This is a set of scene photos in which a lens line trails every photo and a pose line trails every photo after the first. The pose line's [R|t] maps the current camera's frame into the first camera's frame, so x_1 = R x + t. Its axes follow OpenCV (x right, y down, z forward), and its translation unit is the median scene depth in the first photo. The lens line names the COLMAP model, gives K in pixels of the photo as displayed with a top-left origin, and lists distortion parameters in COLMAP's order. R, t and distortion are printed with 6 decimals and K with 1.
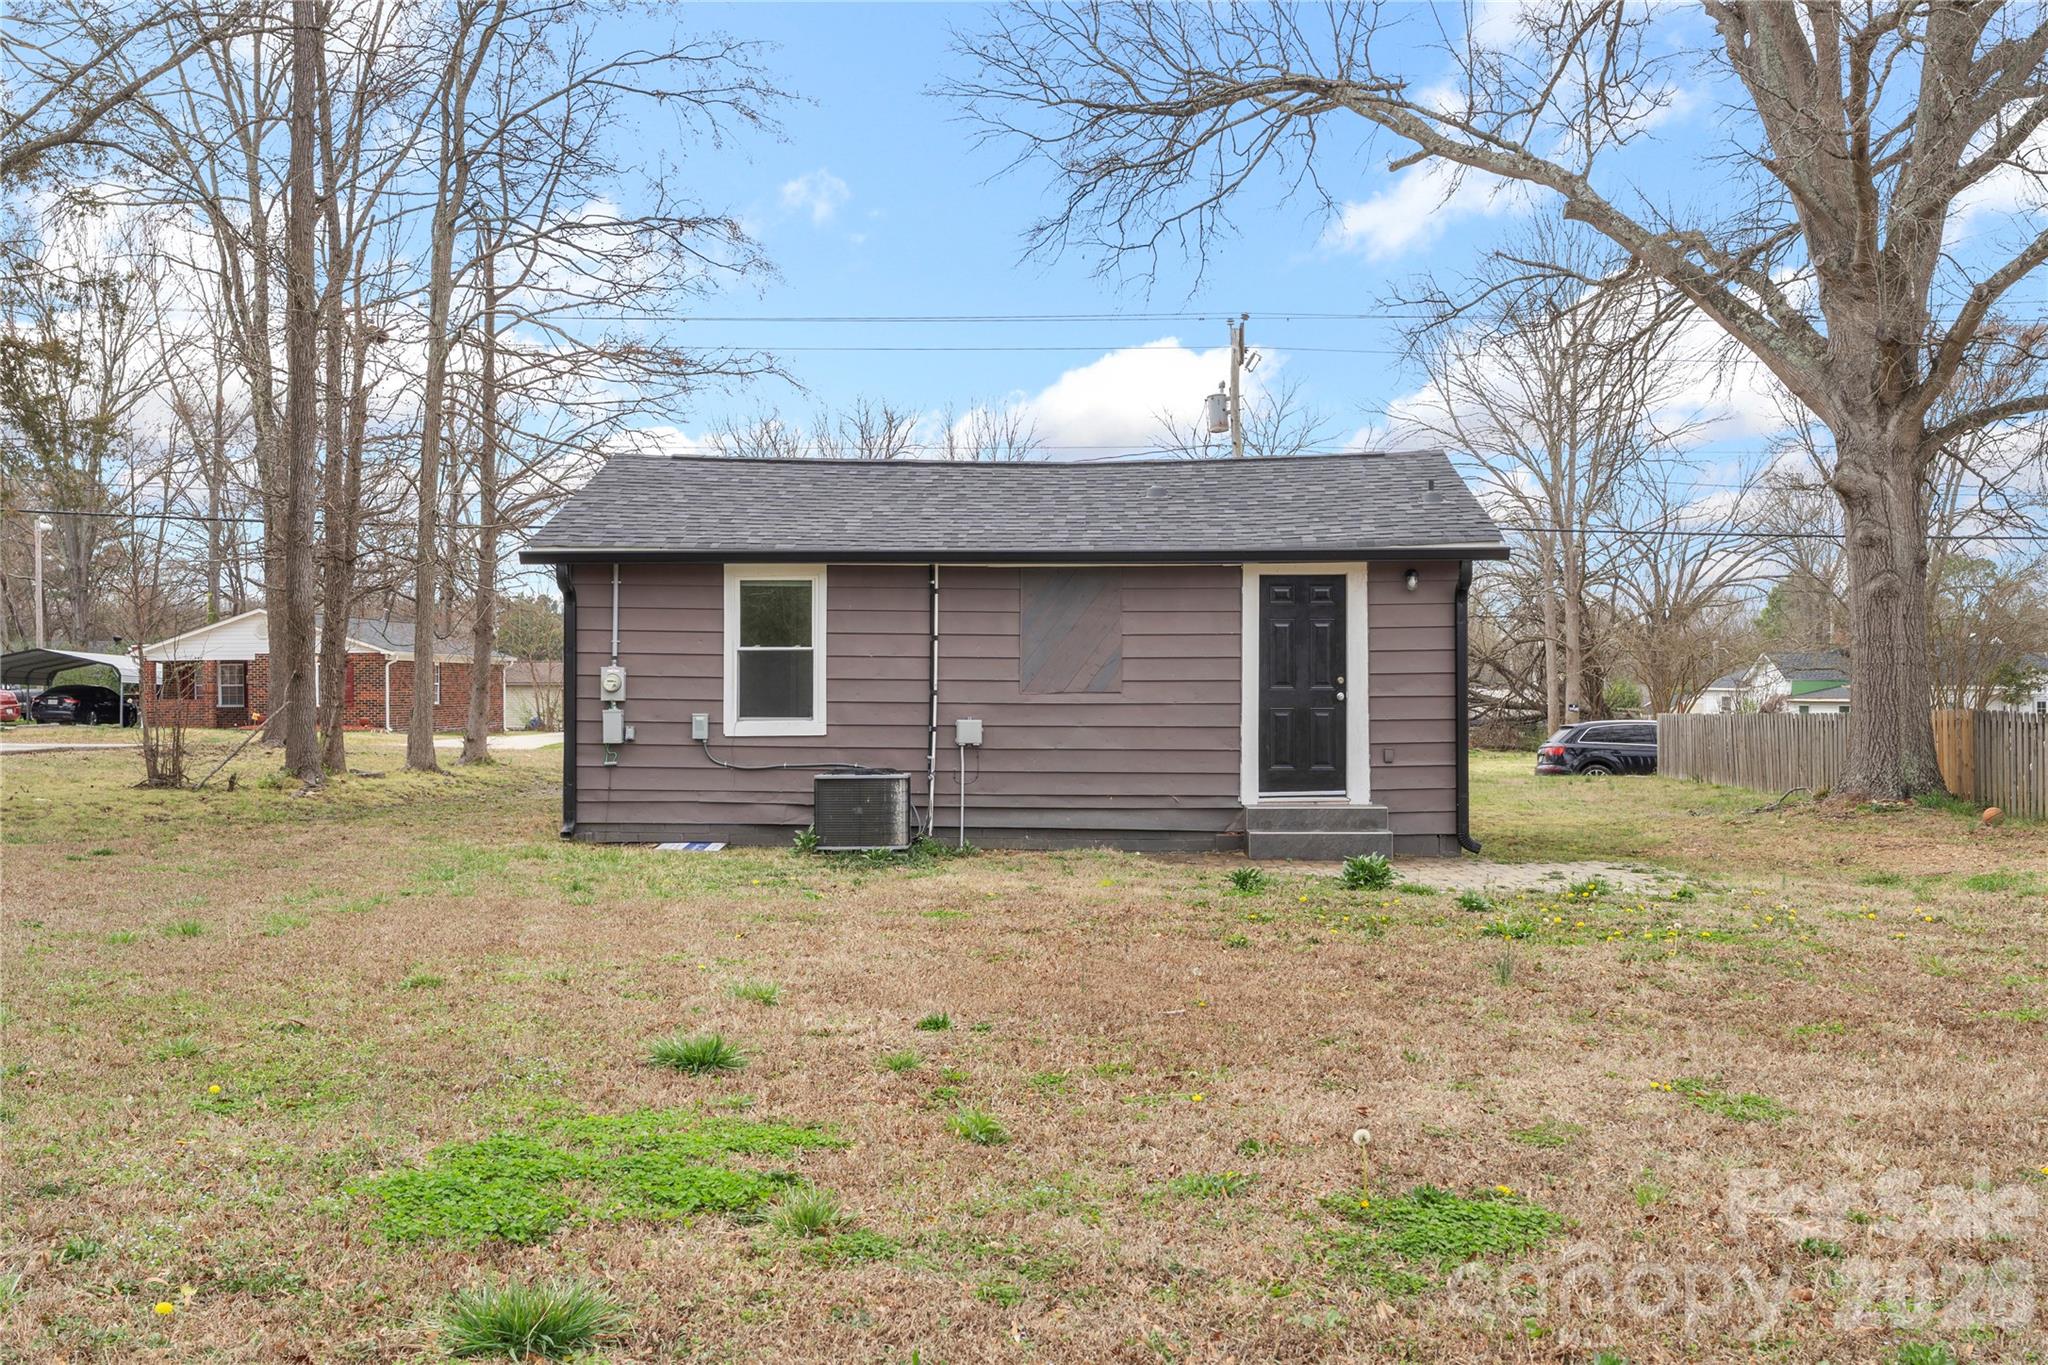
lens RADIAL K [[2072.4, 0, 1019.1], [0, 2072.4, 672.3], [0, 0, 1]] dist [0.006868, 0.012260]
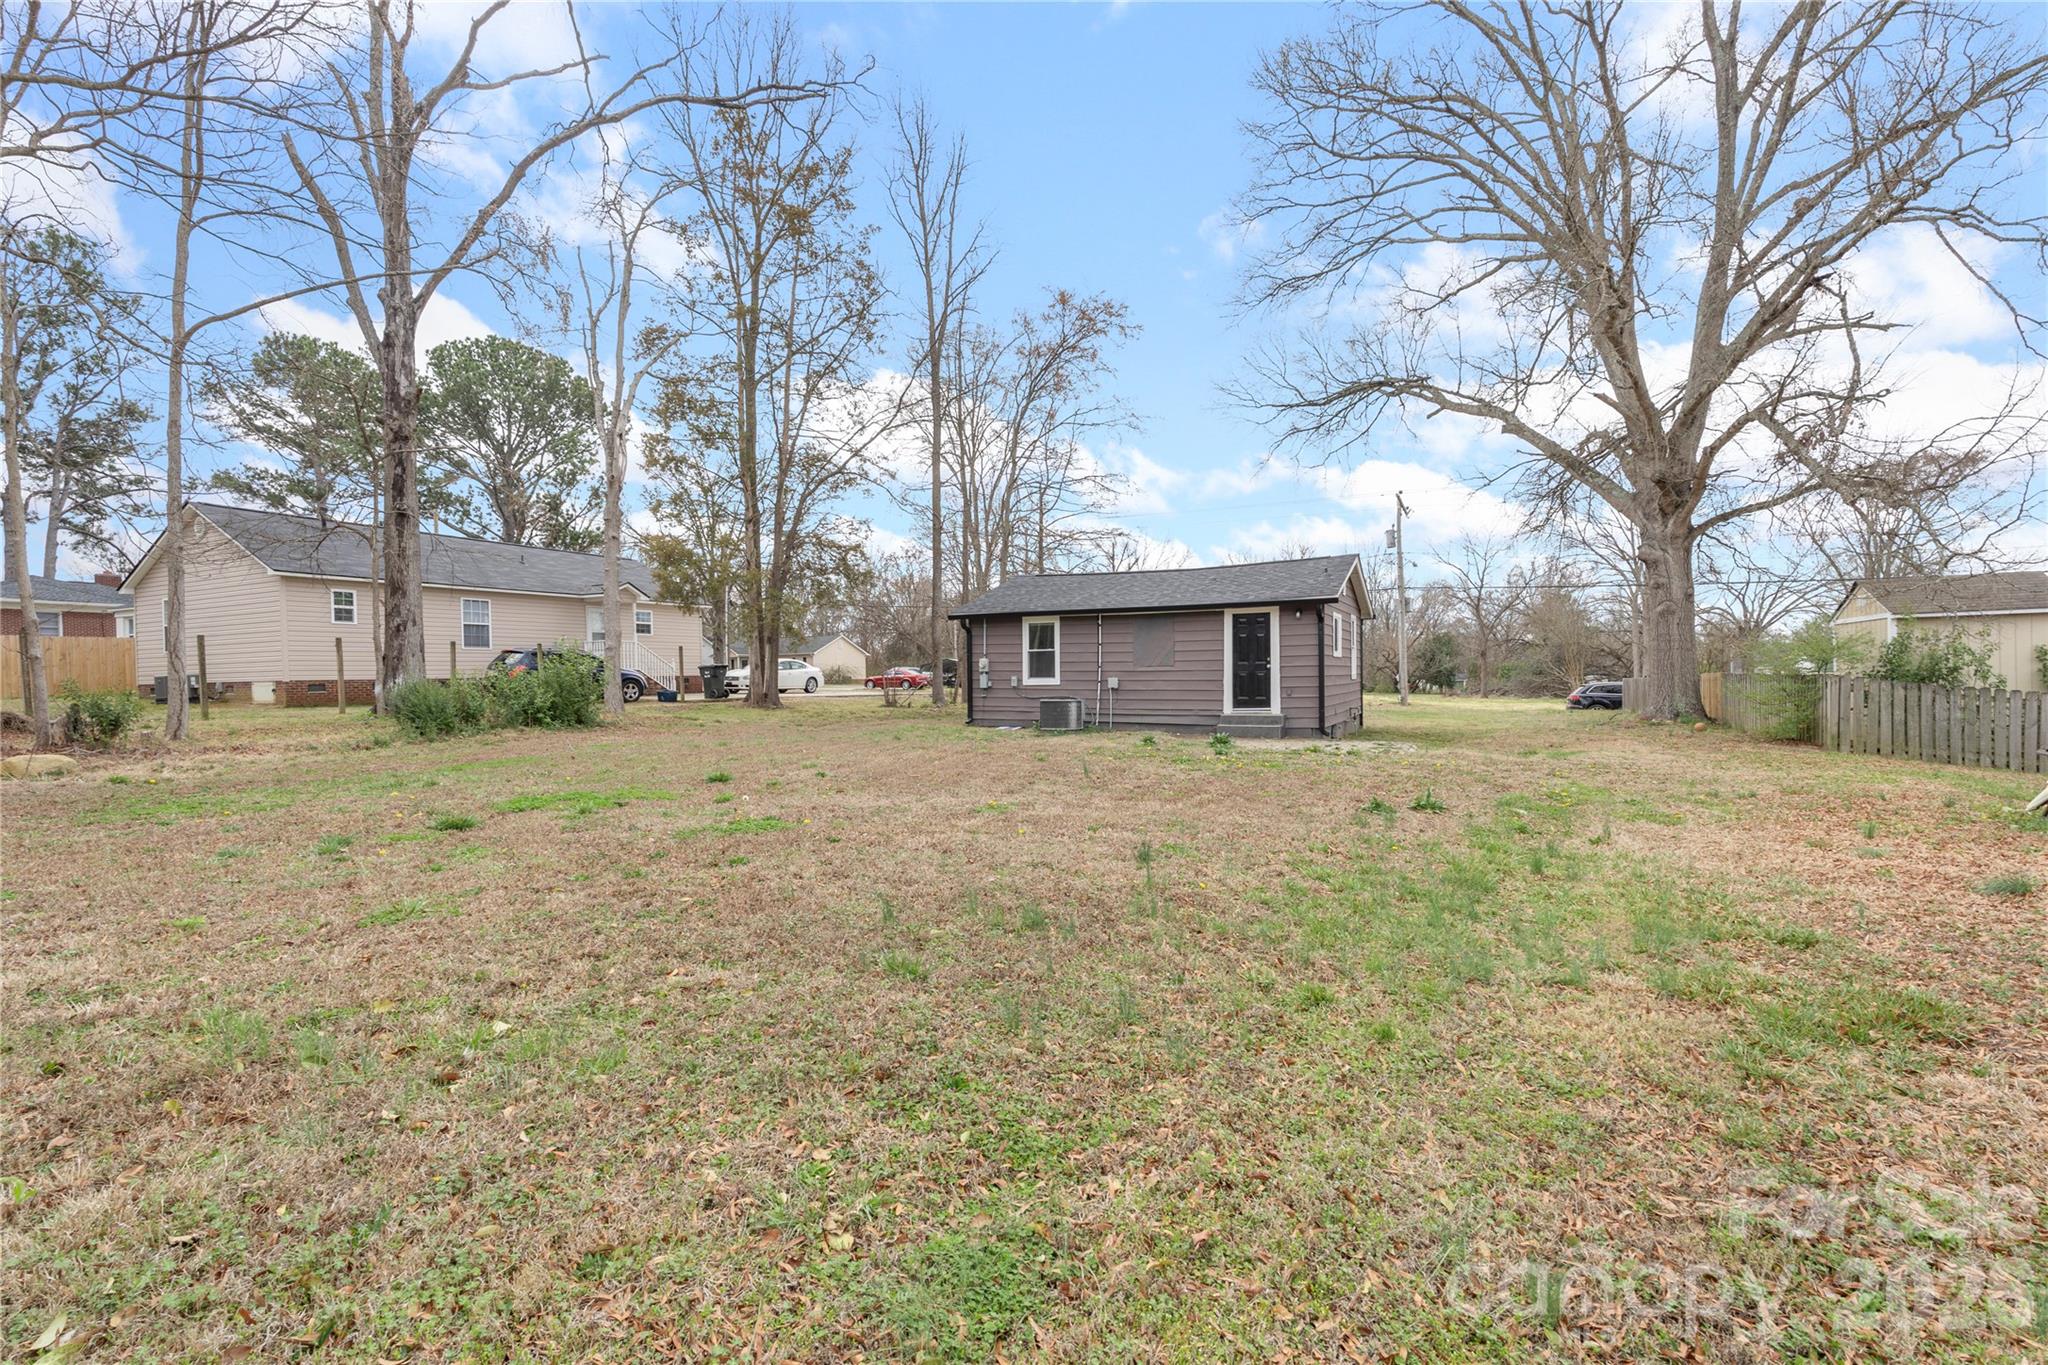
lens RADIAL K [[904.6, 0, 1036.9], [0, 904.6, 692.2], [0, 0, 1]] dist [-0.000297, -0.000237]
pose [[0.915854, -0.001028, -0.401511, 0.317604], [0.011875, 0.999629, 0.024527, 0.012594], [0.401337, -0.027232, 0.915526, -0.005761]]
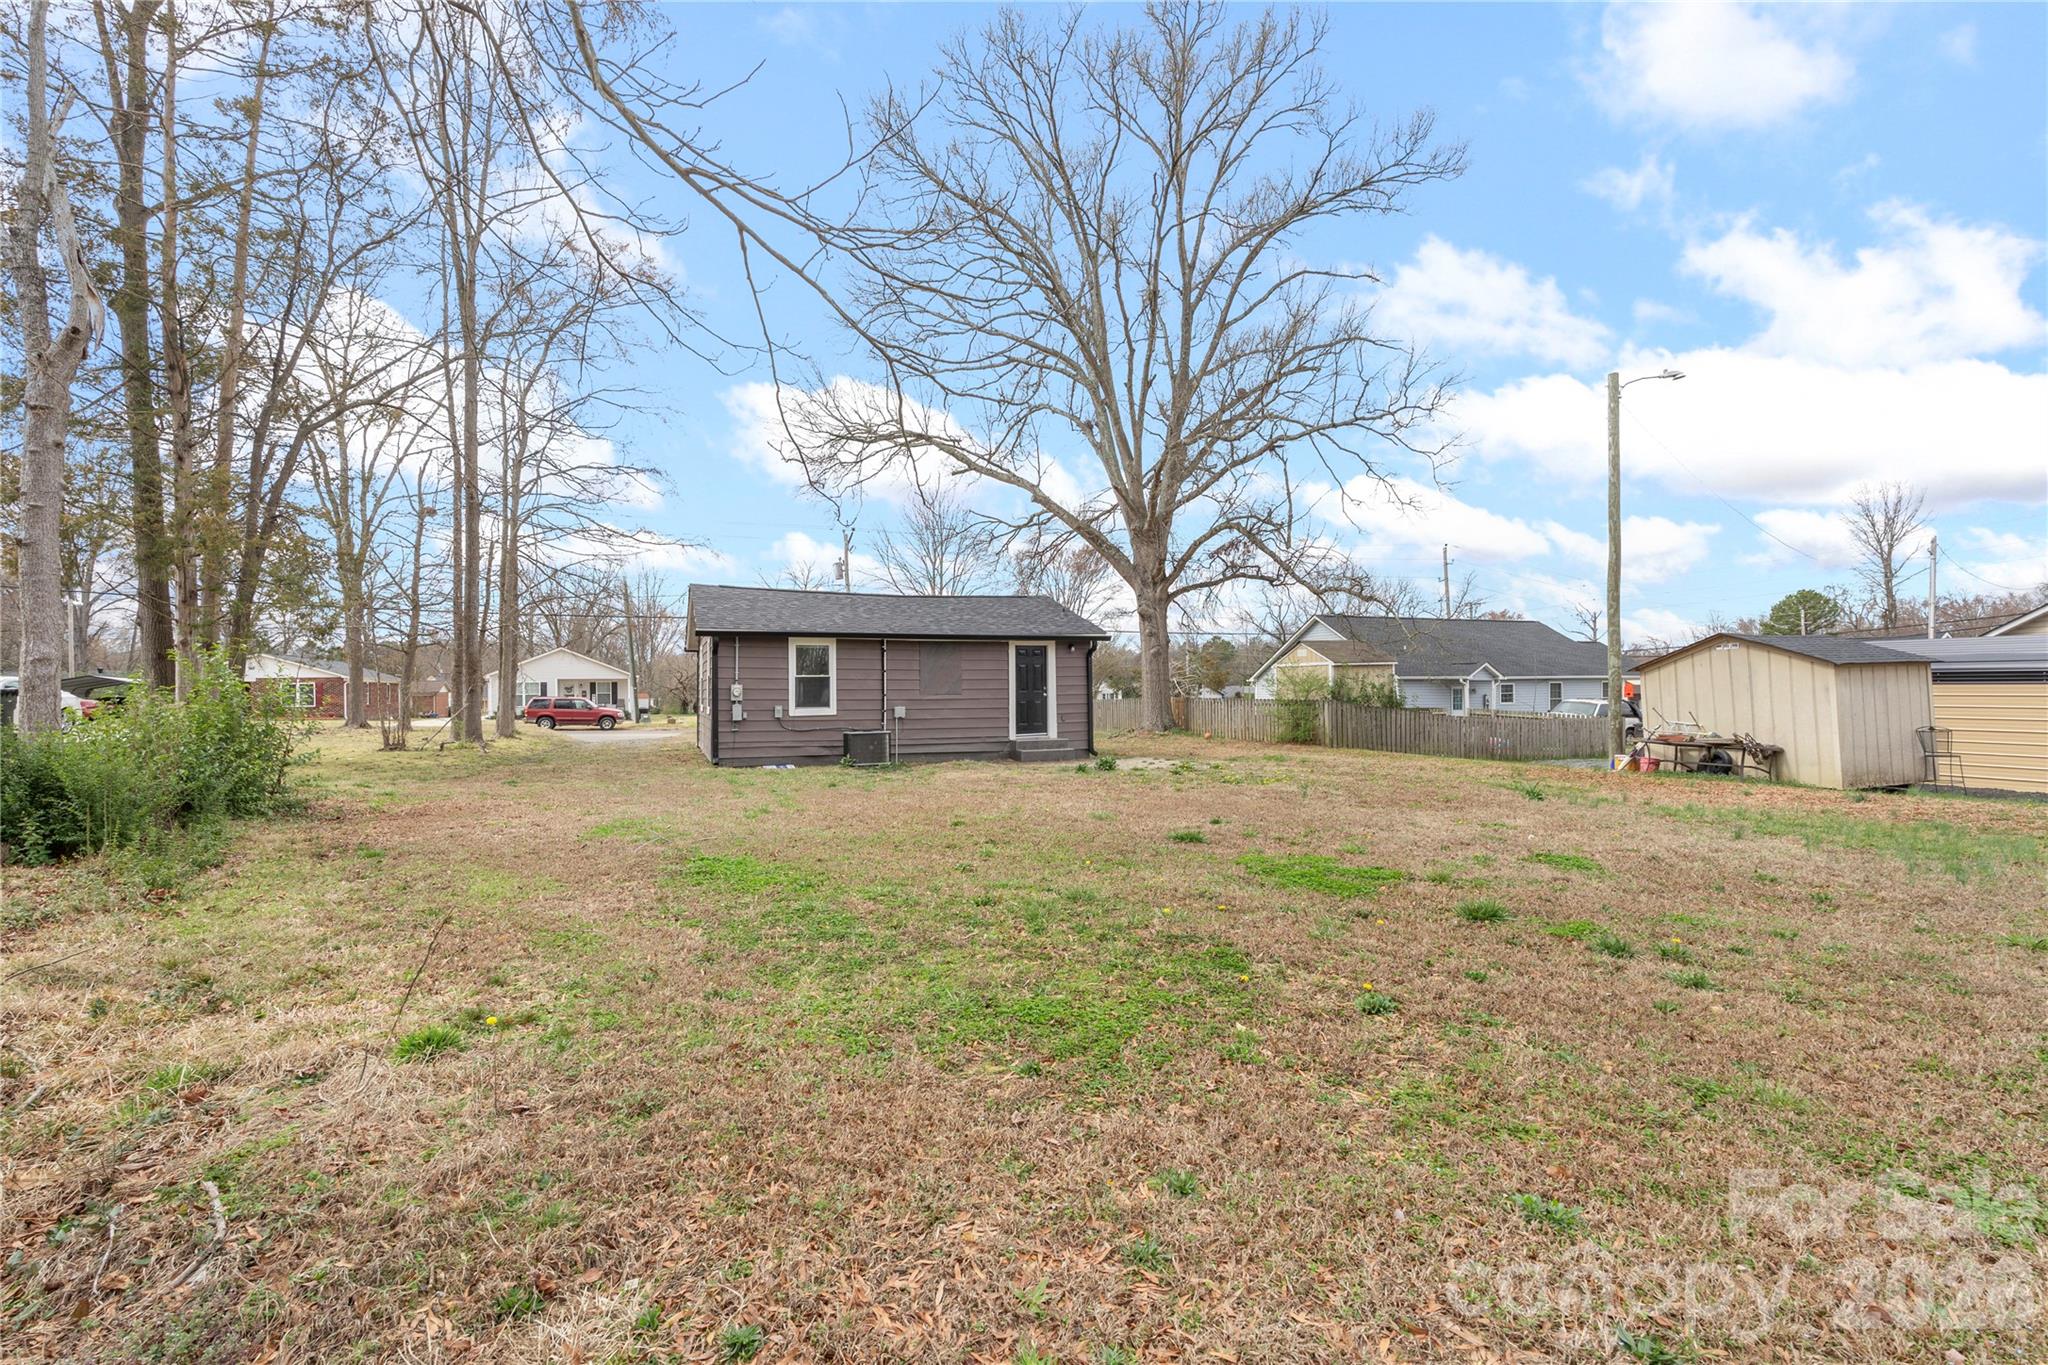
lens RADIAL K [[906.9, 0, 1027.2], [0, 906.9, 683.6], [0, 0, 1]] dist [-0.000884, 0.000058]
pose [[0.906081, -0.005965, 0.423062, -0.319935], [0.006128, 0.999981, 0.000975, -0.002883], [-0.423060, 0.001709, 0.906100, 0.026851]]
